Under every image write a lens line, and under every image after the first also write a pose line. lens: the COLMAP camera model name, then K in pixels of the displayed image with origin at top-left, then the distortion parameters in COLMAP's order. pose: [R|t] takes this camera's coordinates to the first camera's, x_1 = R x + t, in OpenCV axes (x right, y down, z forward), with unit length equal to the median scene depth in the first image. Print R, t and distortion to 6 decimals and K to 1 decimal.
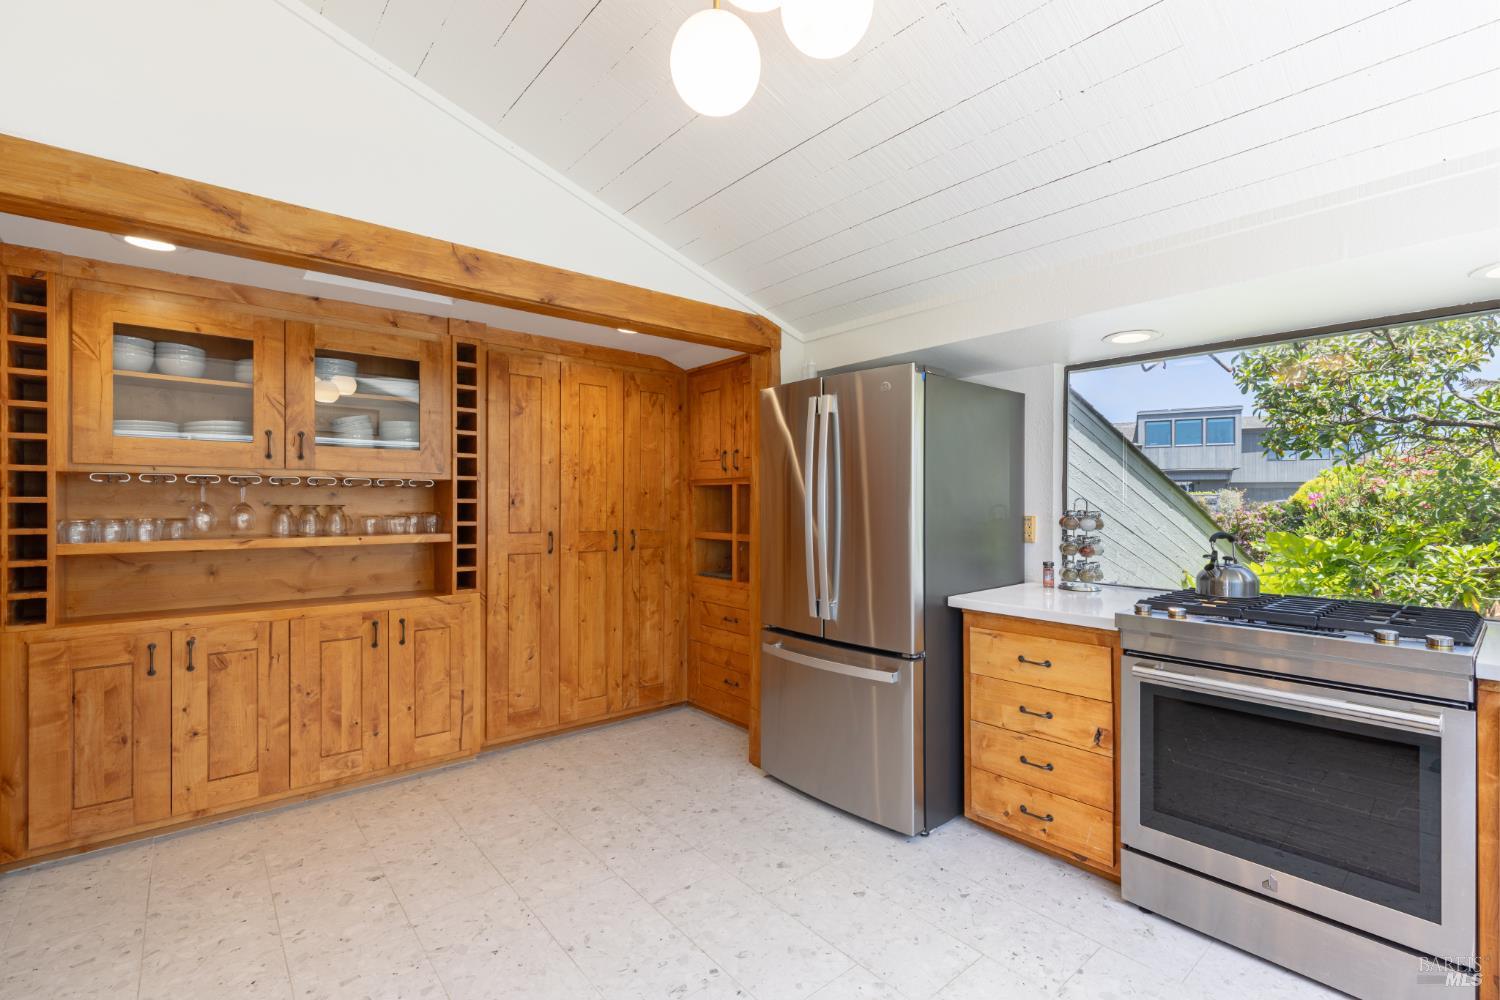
lens RADIAL K [[674.4, 0, 739.5], [0, 674.4, 504.6], [0, 0, 1]] dist [0.006143, -0.000639]
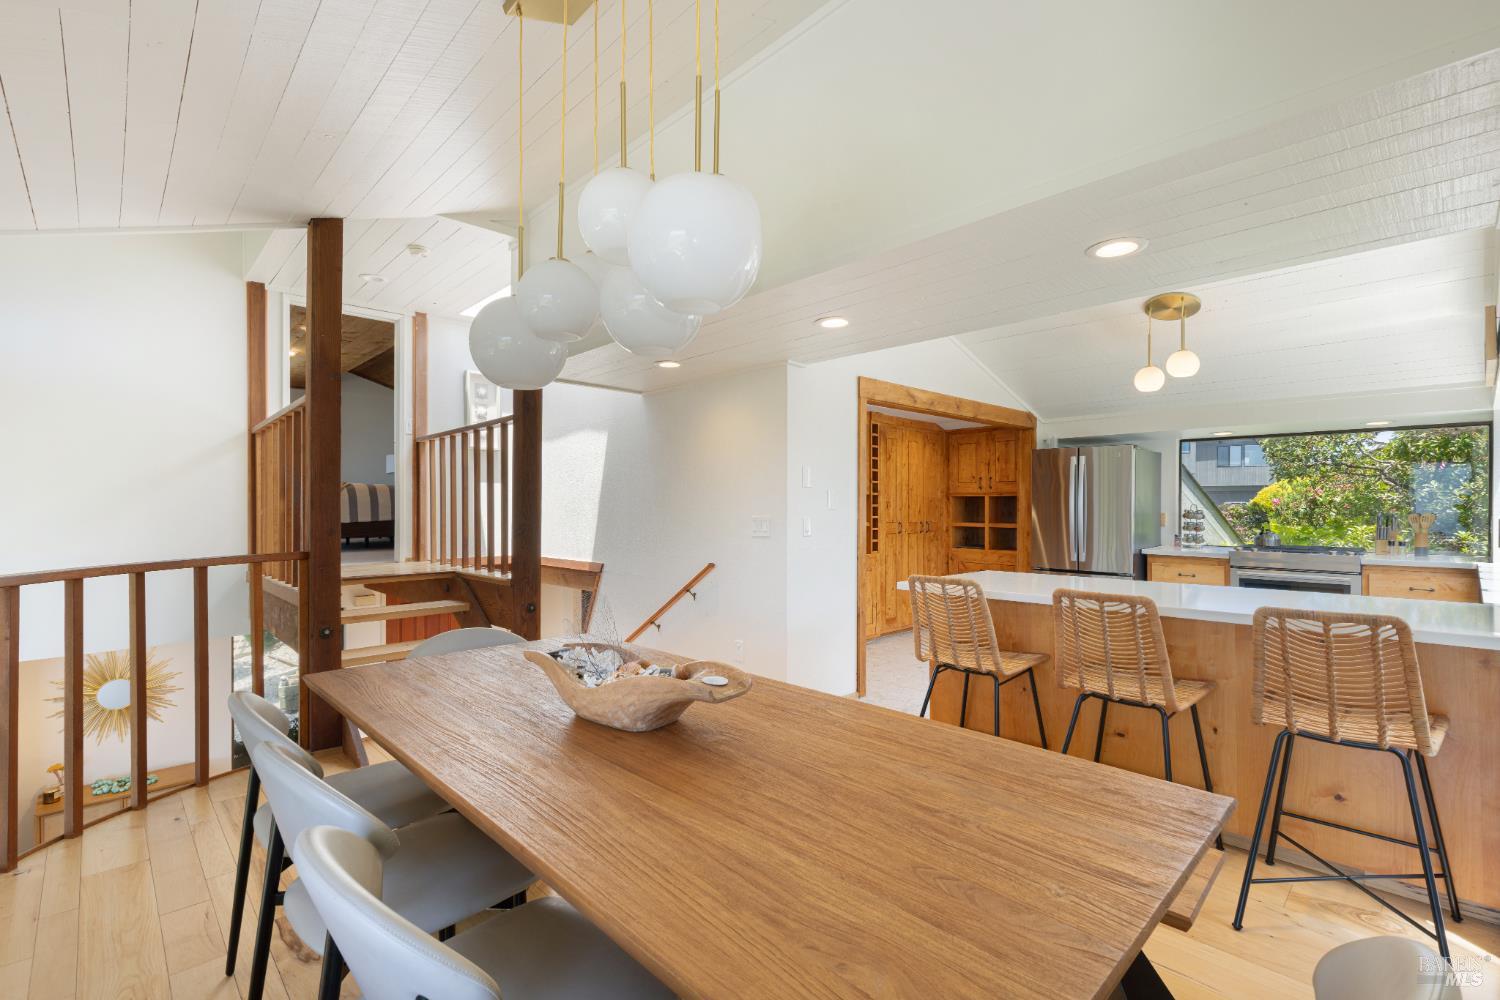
lens RADIAL K [[674.4, 0, 738.4], [0, 674.4, 507.2], [0, 0, 1]] dist [0.006143, -0.000639]
pose [[0.998397, -0.000806, 0.056590, -0.964451], [0.000667, 0.999997, 0.002471, -0.006240], [-0.056592, -0.002429, 0.998394, -0.963588]]
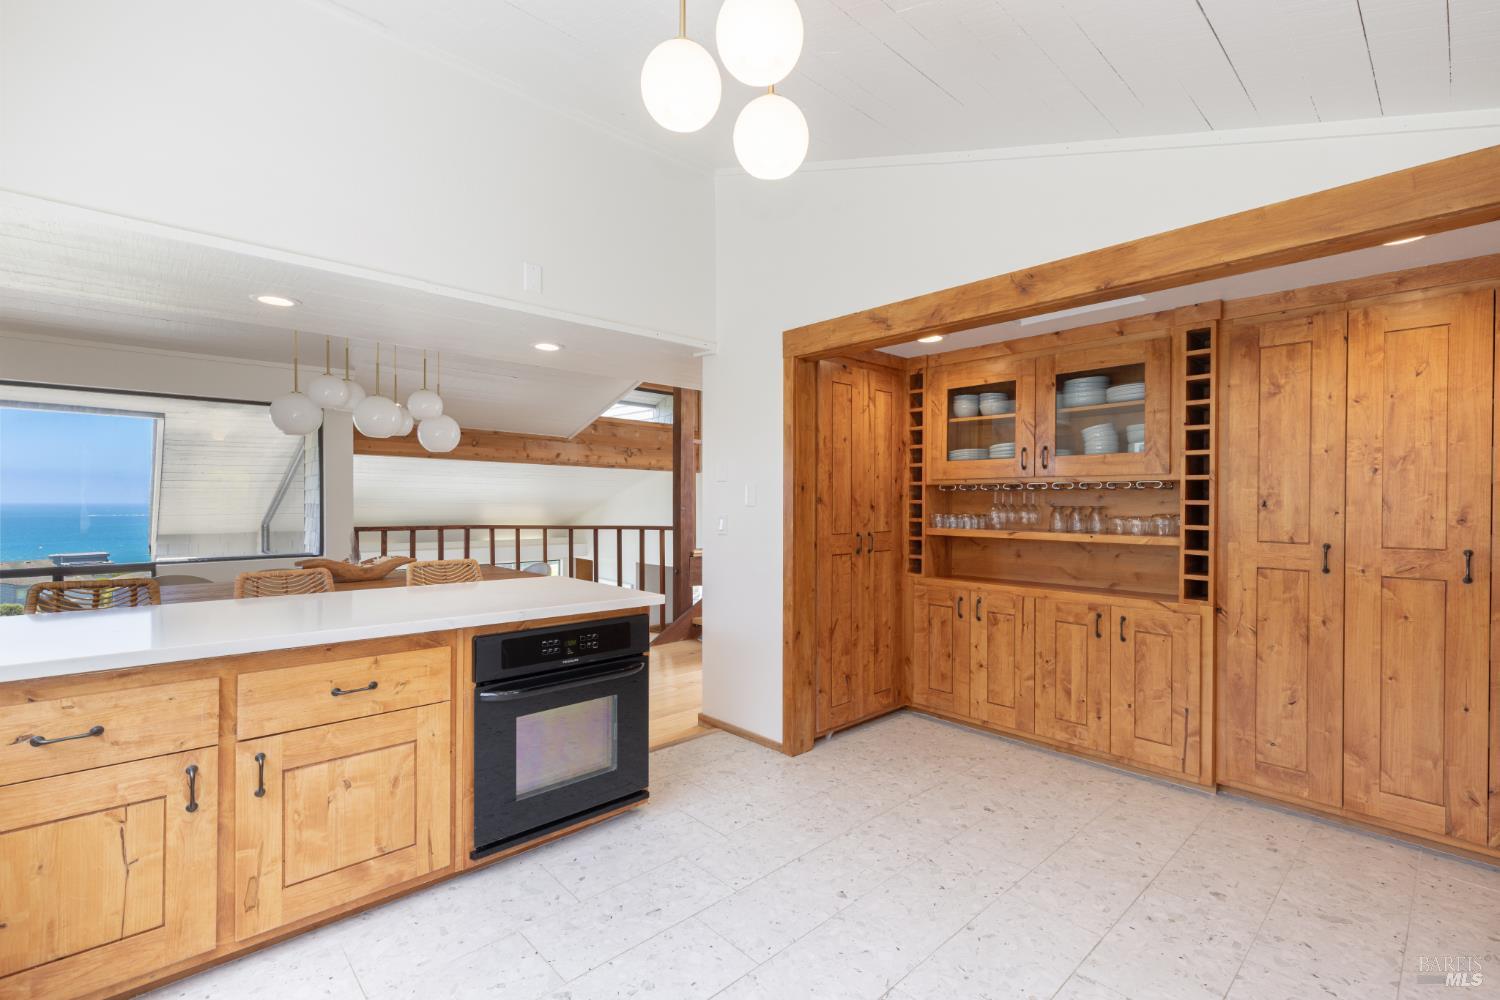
lens RADIAL K [[674.4, 0, 776.5], [0, 674.4, 503.0], [0, 0, 1]] dist [0.006143, -0.000639]
pose [[0.067218, 0.001009, -0.997738, 0.496541], [-0.006487, 0.999979, 0.000574, -0.001786], [0.997717, 0.006434, 0.067223, 0.399211]]
